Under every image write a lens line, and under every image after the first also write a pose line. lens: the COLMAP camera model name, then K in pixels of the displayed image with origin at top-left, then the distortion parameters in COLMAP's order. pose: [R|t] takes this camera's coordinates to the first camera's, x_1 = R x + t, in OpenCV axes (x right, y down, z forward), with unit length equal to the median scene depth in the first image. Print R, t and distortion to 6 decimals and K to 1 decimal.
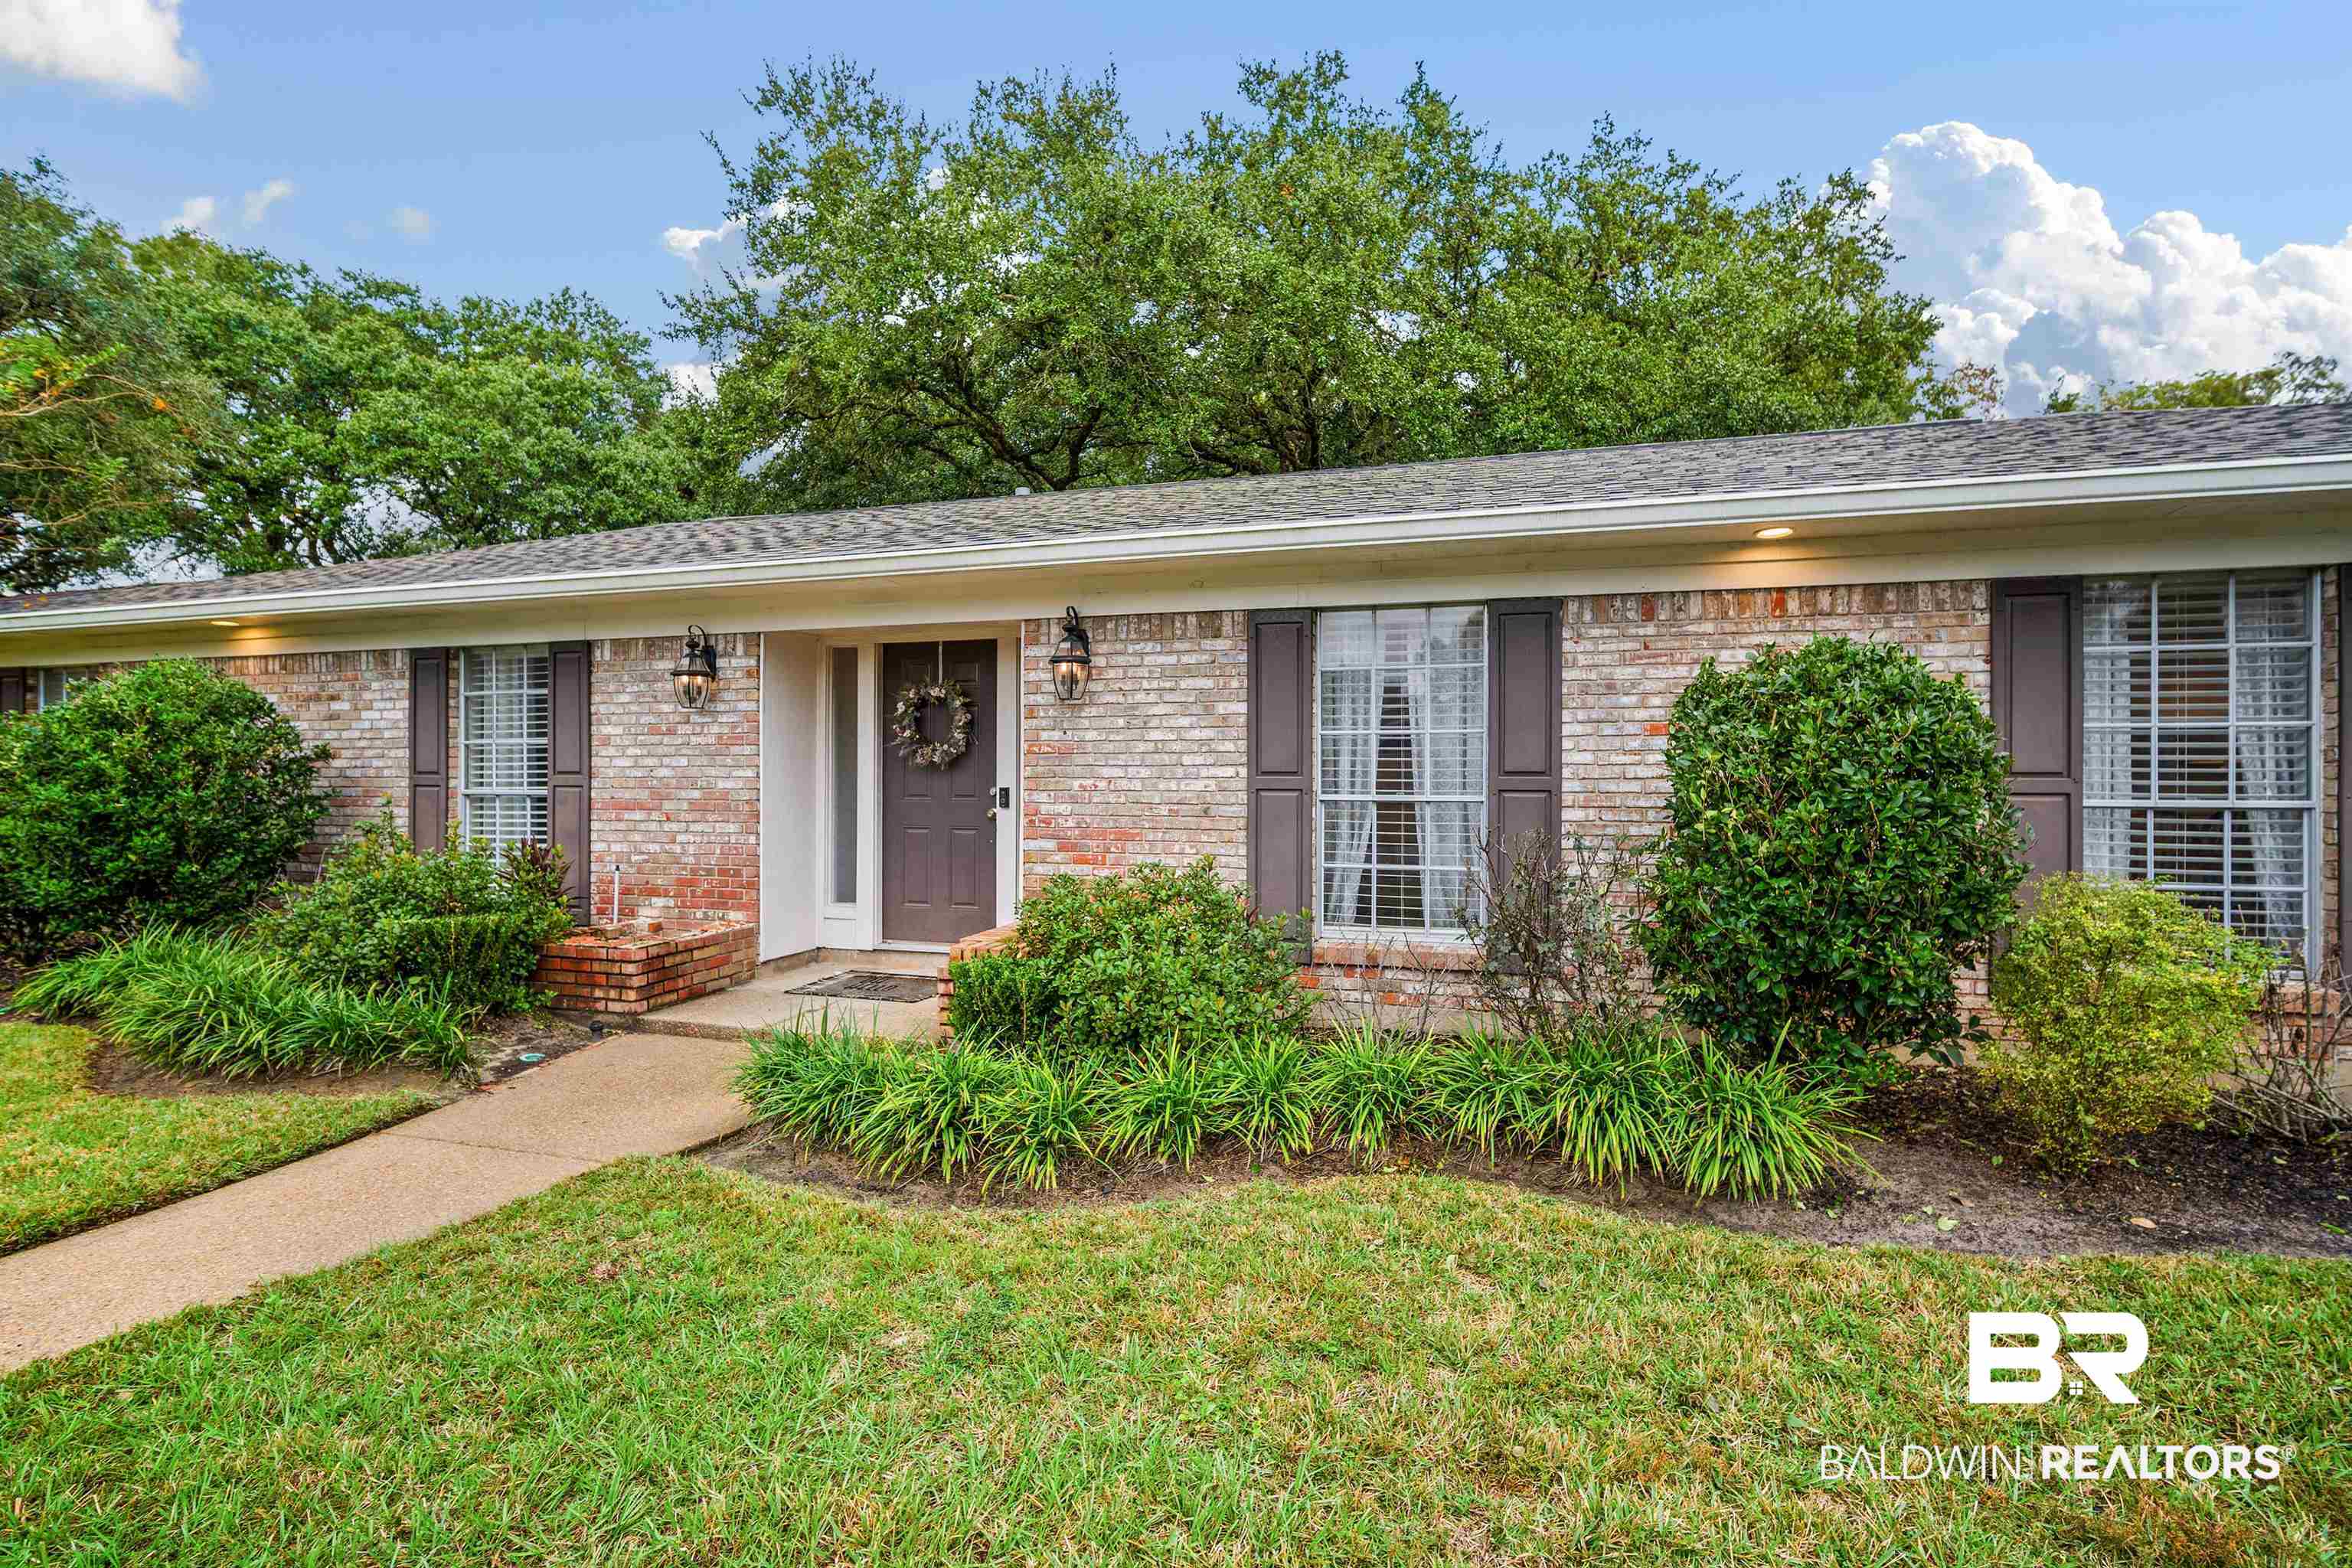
lens RADIAL K [[1064.3, 0, 1166.1], [0, 1064.3, 777.4], [0, 0, 1]] dist [-0.003455, -0.000286]
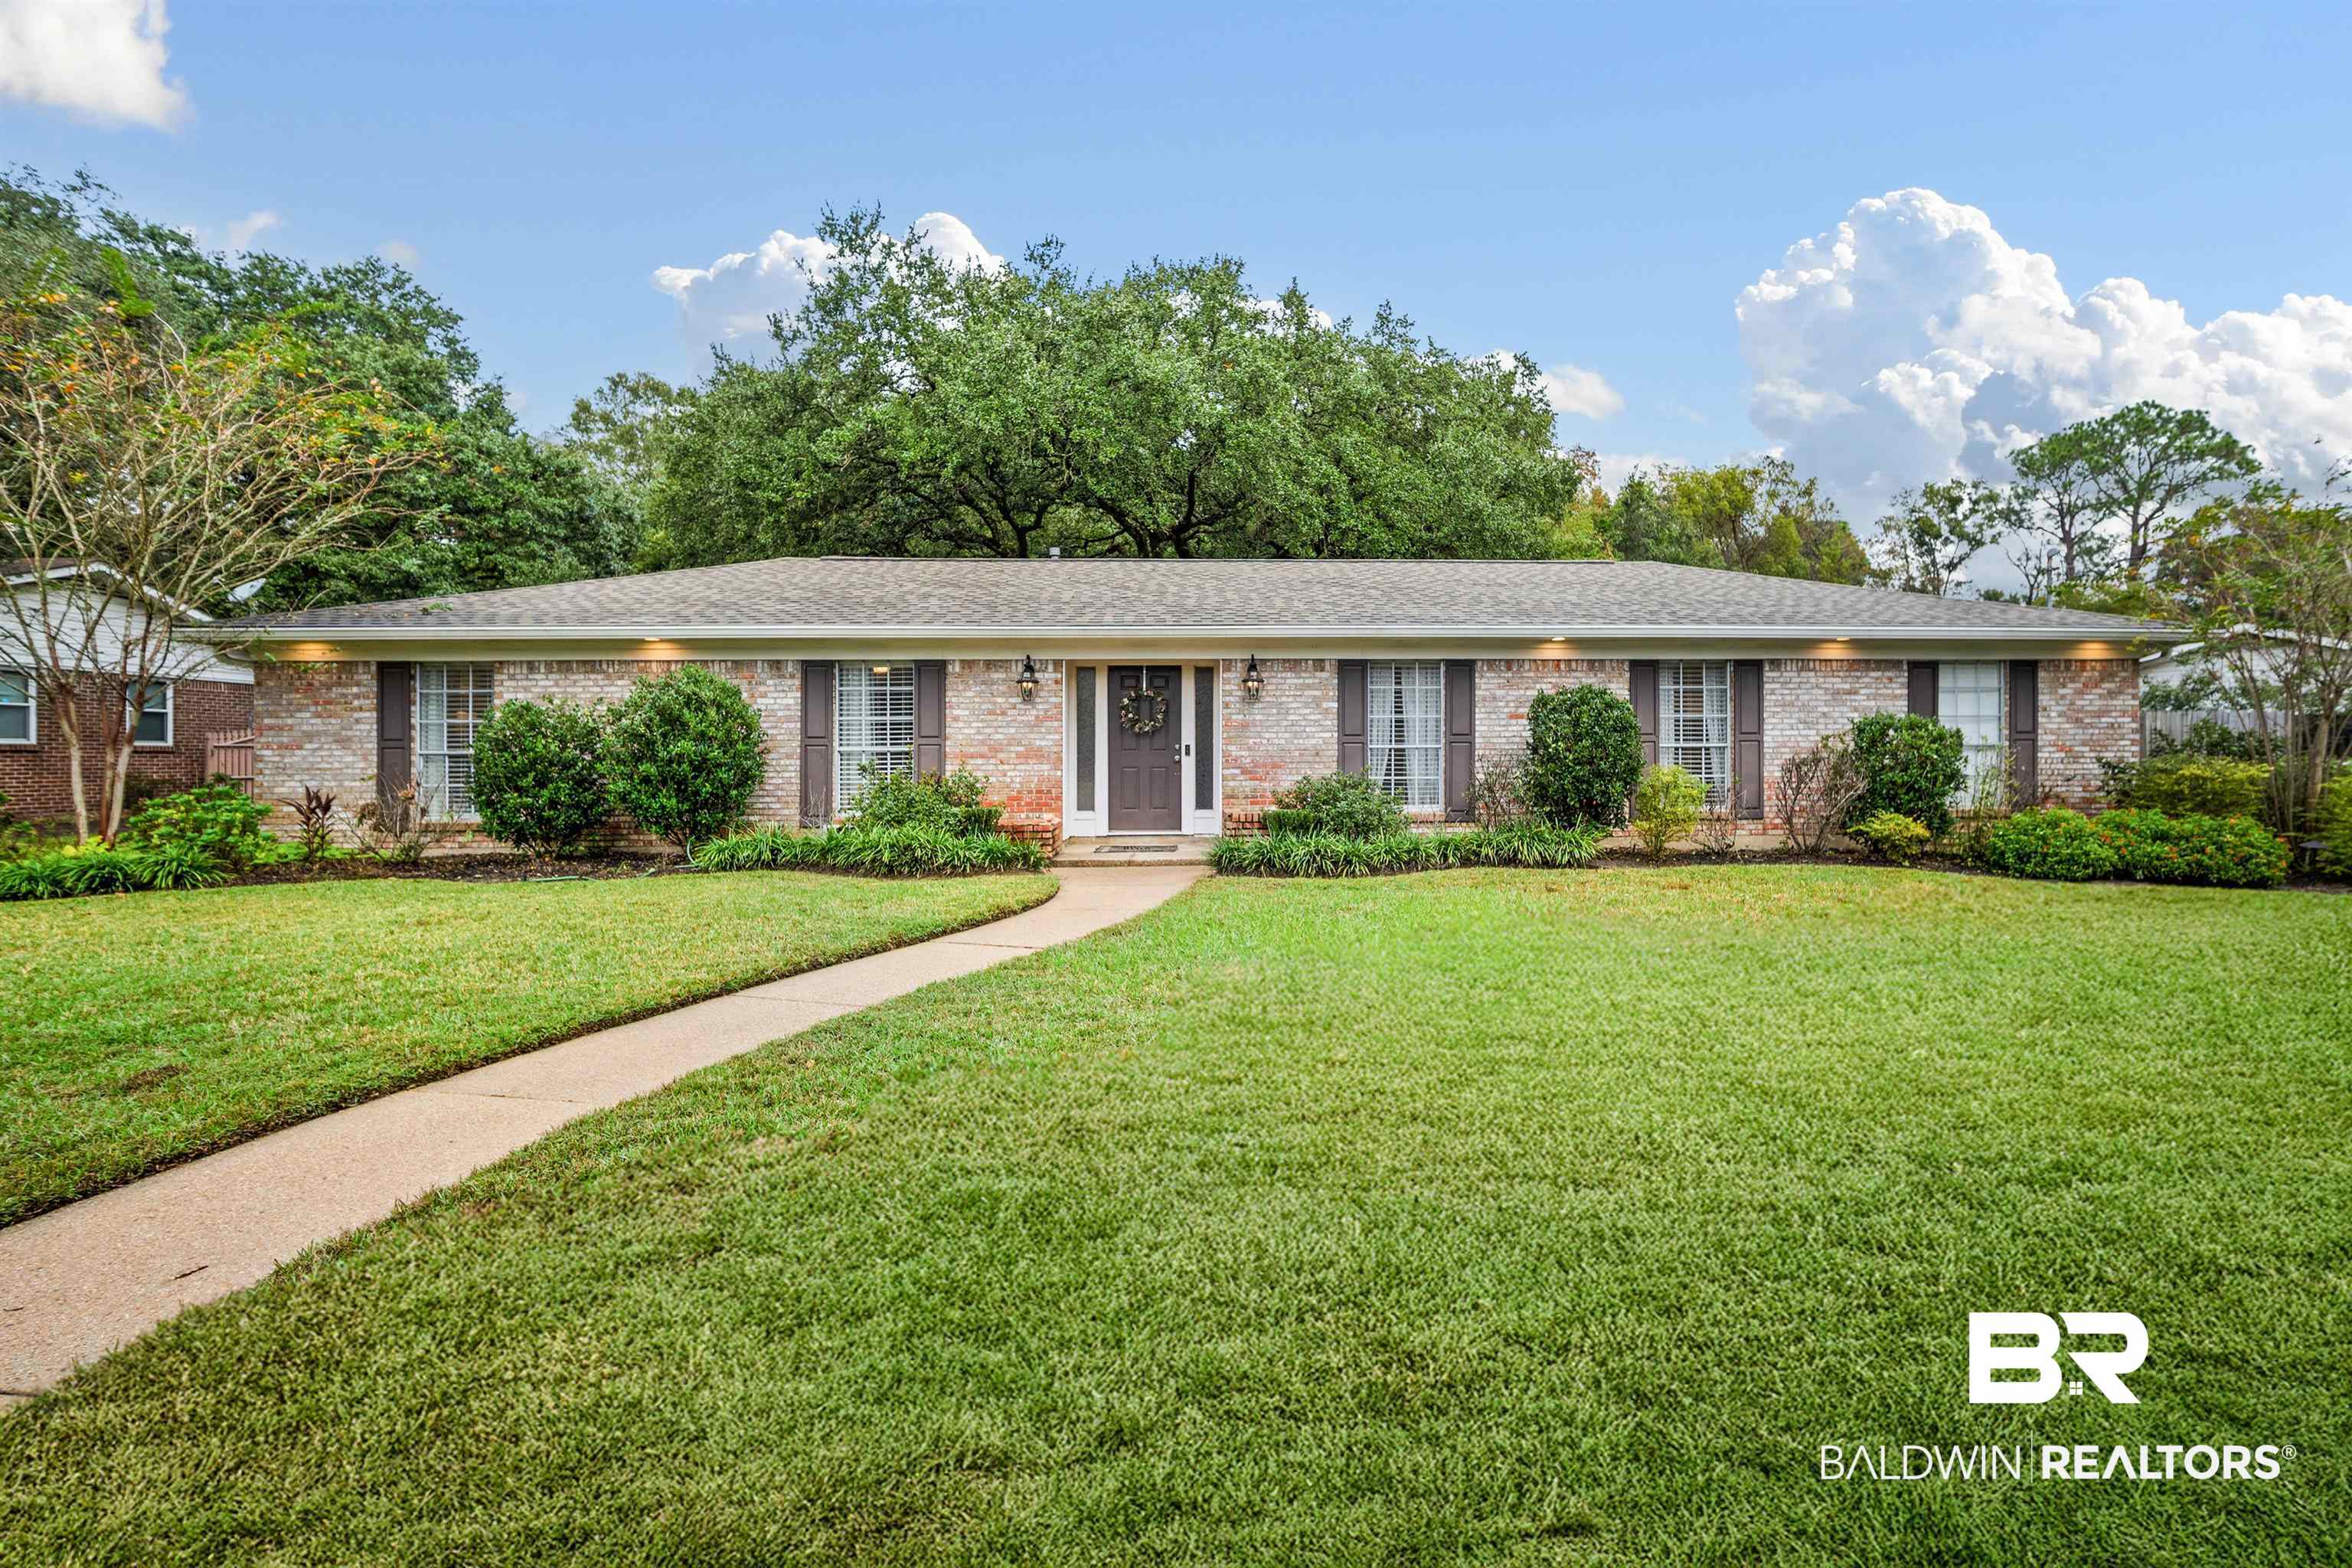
lens RADIAL K [[1110.5, 0, 1177.9], [0, 1110.5, 765.2], [0, 0, 1]] dist [-0.000146, -0.000217]
pose [[0.951285, -0.005476, 0.308263, -0.912961], [0.005863, 0.999983, -0.000329, 0.054644], [-0.308256, 0.002121, 0.951301, -1.018921]]
